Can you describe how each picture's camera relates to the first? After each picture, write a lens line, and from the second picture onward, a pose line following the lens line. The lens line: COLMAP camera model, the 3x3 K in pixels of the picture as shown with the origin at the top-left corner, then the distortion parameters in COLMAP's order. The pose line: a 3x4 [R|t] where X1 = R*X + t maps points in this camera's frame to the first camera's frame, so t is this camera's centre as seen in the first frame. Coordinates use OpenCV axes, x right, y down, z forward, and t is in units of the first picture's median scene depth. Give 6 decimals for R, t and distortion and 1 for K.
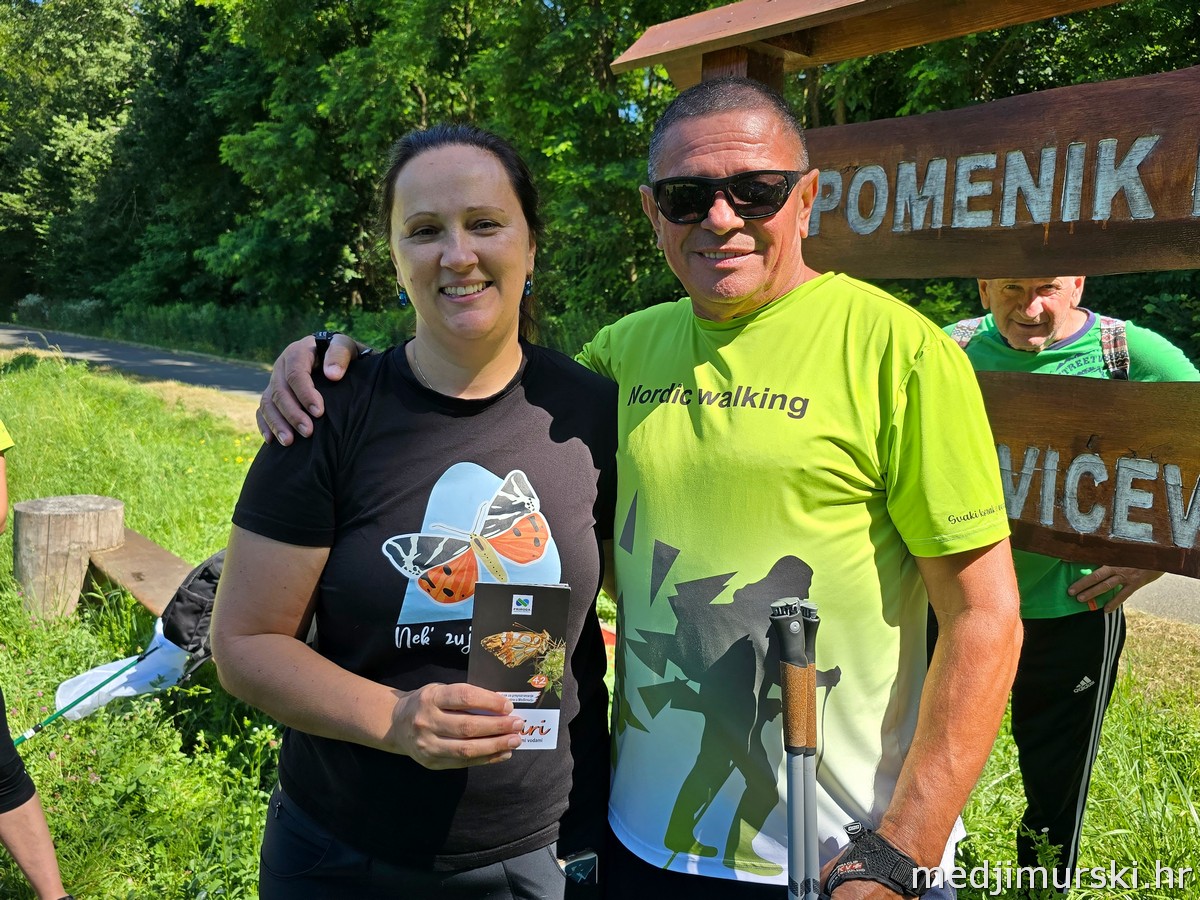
lens RADIAL K [[1046.9, 0, 600.0], [0, 1046.9, 450.0], [0, 0, 1]] dist [0.023907, -0.000723]
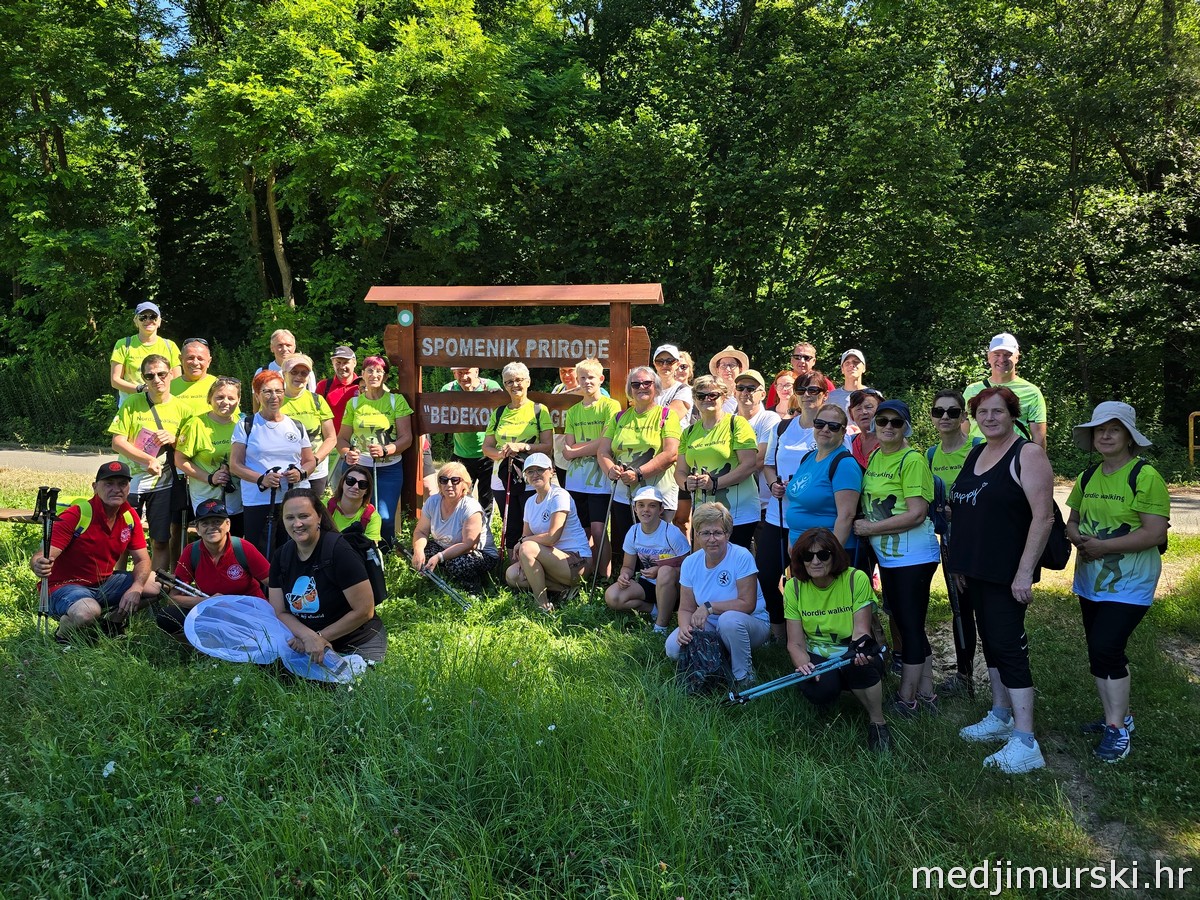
lens RADIAL K [[912.9, 0, 600.0], [0, 912.9, 450.0], [0, 0, 1]] dist [-0.001916, -0.002071]
pose [[0.823192, -0.068704, 0.563591, -1.160945], [0.077723, 0.996943, 0.008007, 0.146072], [-0.562419, 0.037213, 0.826015, -1.971100]]
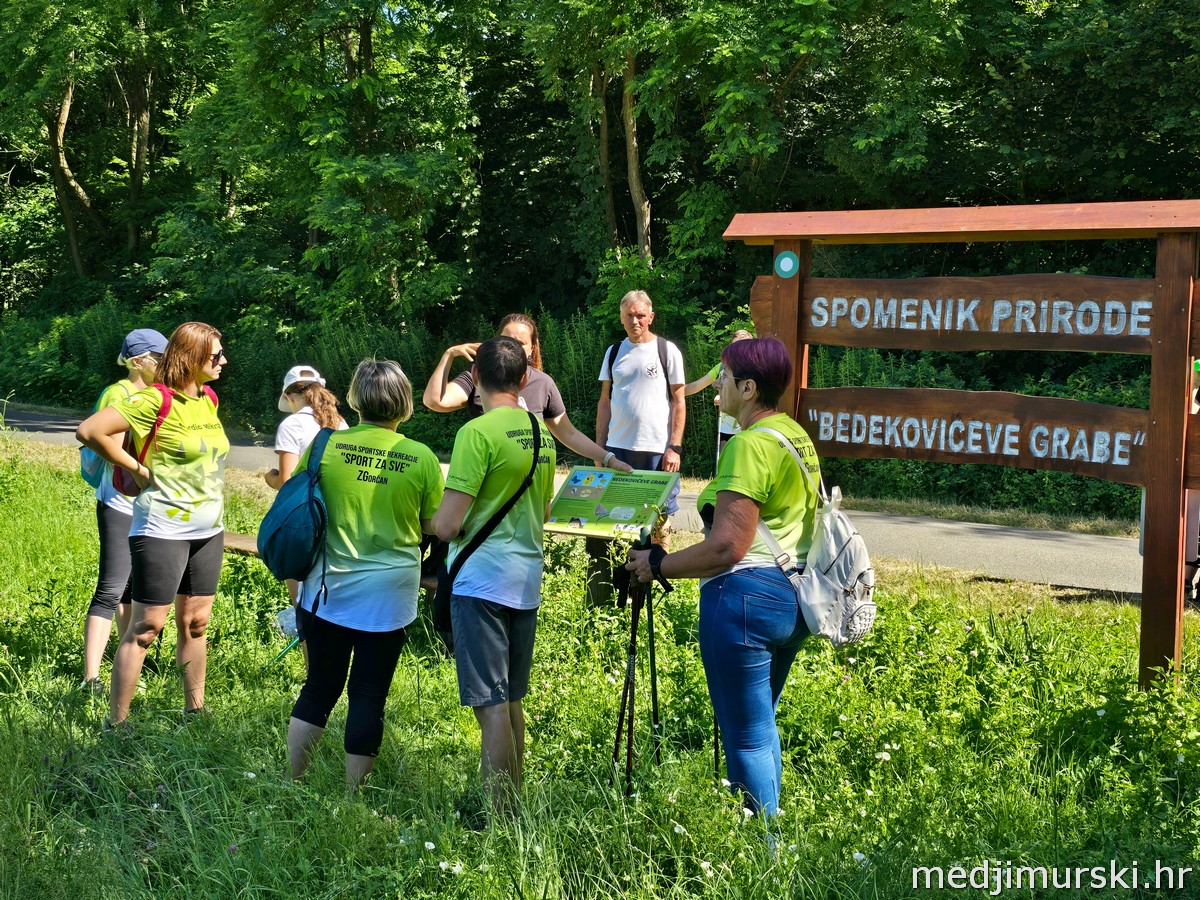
lens RADIAL K [[1340.8, 0, 600.0], [0, 1340.8, 450.0], [0, 0, 1]] dist [0.107891, -0.257311]
pose [[0.971218, -0.013295, 0.237819, -0.951648], [0.020422, 0.999412, -0.027529, 0.121682], [-0.237313, 0.031593, 0.970919, -1.620585]]
